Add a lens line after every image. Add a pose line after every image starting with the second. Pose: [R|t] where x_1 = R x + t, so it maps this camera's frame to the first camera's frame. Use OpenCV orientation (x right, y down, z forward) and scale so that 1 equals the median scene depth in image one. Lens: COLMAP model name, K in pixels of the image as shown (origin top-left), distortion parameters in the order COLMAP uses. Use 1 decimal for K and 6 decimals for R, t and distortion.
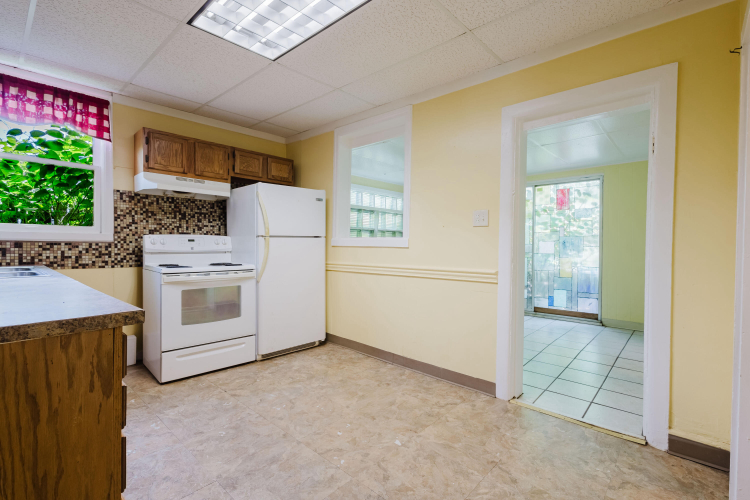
lens RADIAL K [[344.3, 0, 375.8], [0, 344.3, 248.8], [0, 0, 1]] dist [0.008786, -0.000927]
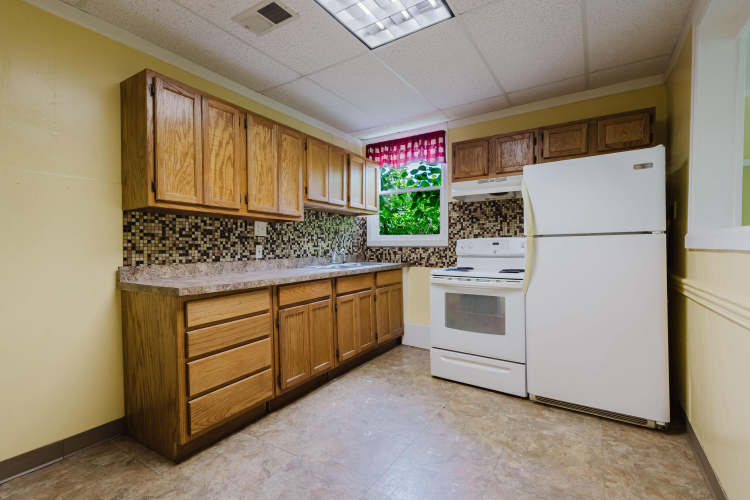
lens RADIAL K [[344.3, 0, 375.8], [0, 344.3, 248.8], [0, 0, 1]] dist [0.008786, -0.000927]
pose [[0.166121, -0.004370, -0.986096, 0.389792], [-0.006354, 0.999965, -0.005502, -0.003285], [0.986085, 0.007180, 0.166088, 0.588141]]
